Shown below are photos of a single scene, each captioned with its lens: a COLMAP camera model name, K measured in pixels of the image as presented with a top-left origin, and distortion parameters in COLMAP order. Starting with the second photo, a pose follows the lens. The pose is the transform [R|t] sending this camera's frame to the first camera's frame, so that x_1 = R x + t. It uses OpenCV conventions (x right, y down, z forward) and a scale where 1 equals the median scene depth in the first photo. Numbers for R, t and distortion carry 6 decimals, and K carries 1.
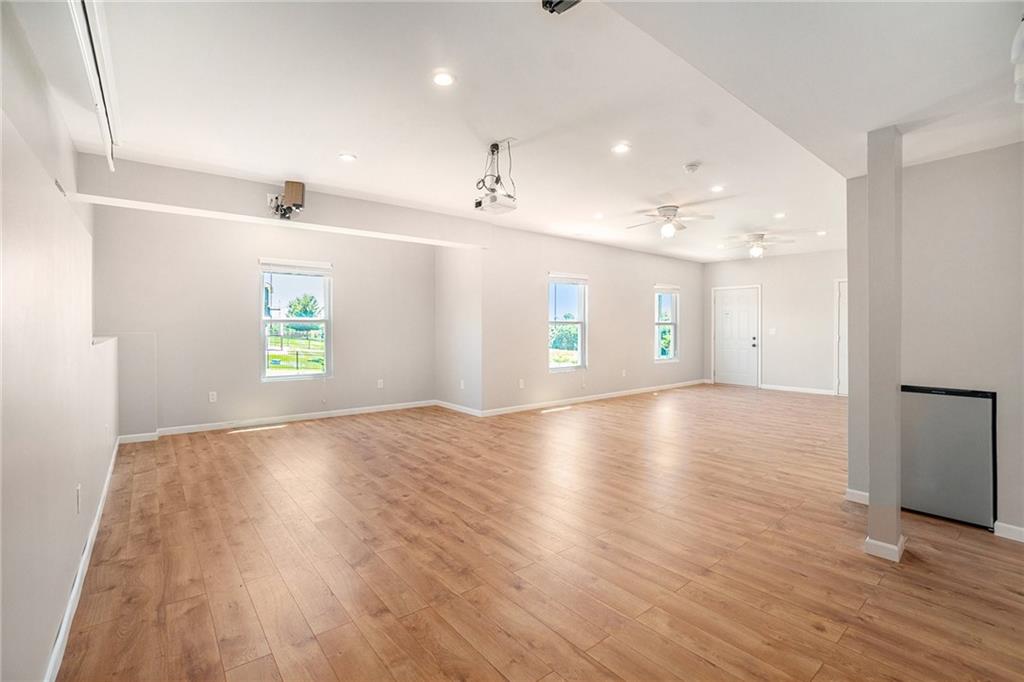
lens RADIAL K [[446.5, 0, 501.4], [0, 446.5, 342.2], [0, 0, 1]] dist [-0.070104, 0.032193]
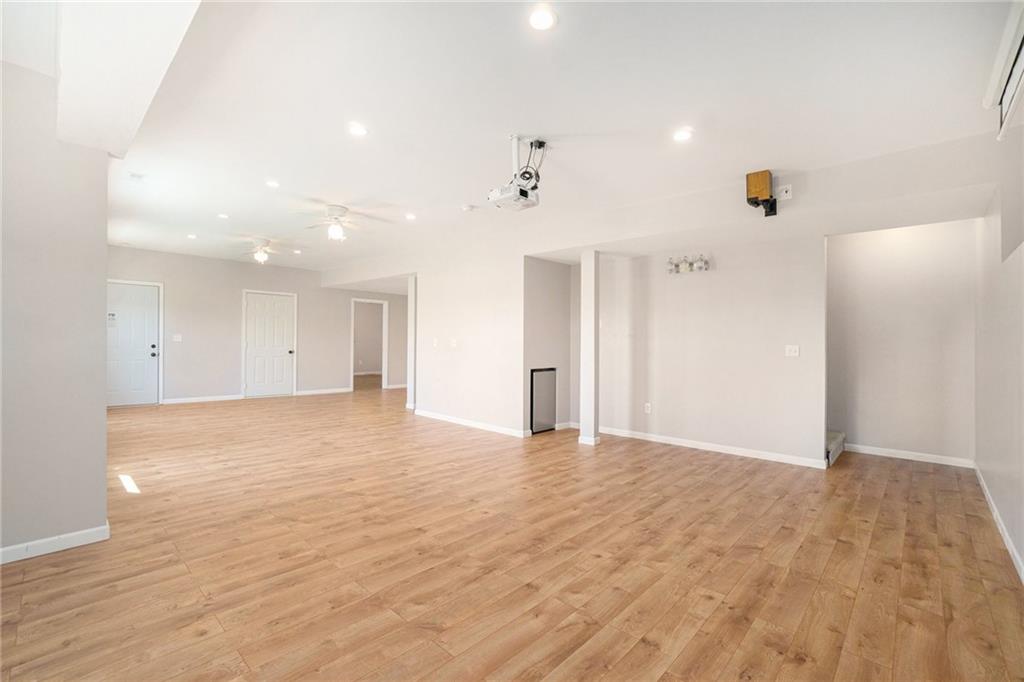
lens RADIAL K [[457.9, 0, 503.6], [0, 457.9, 333.0], [0, 0, 1]] dist [-0.058754, 0.024169]
pose [[-0.132048, 0.012539, 0.991164, -1.025129], [0.016674, 0.999807, -0.010427, -0.041520], [-0.991103, 0.015150, -0.132231, 1.311277]]
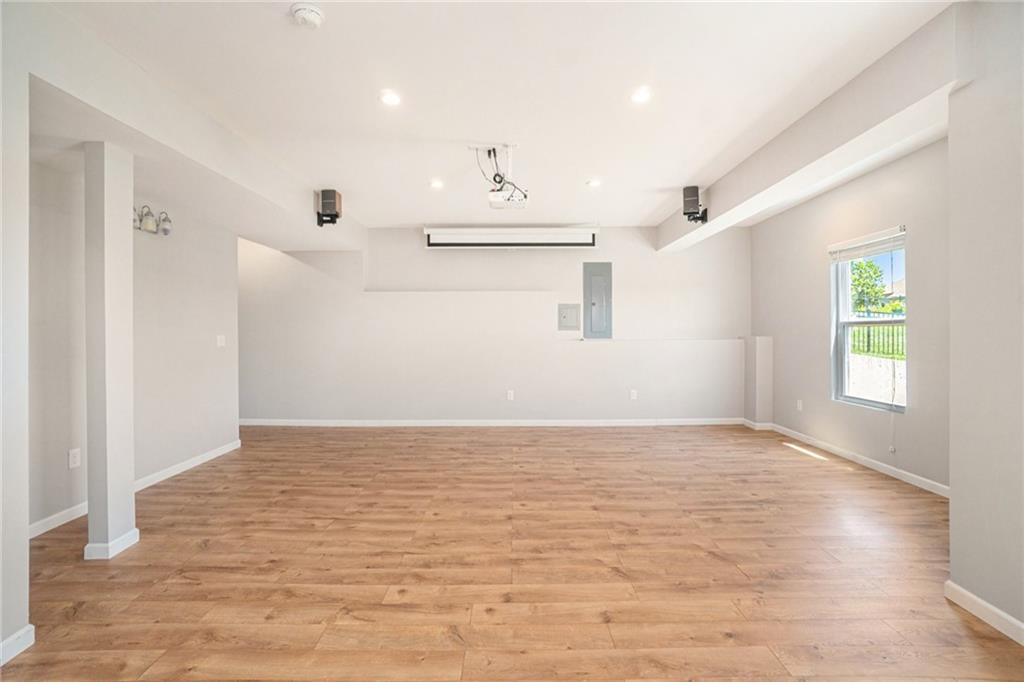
lens RADIAL K [[457.9, 0, 503.6], [0, 457.9, 333.0], [0, 0, 1]] dist [-0.058754, 0.024169]
pose [[-0.634847, 0.006809, -0.772608, 0.852302], [-0.018781, 0.999530, 0.024241, -0.068900], [0.772410, 0.029899, -0.634420, 1.845094]]
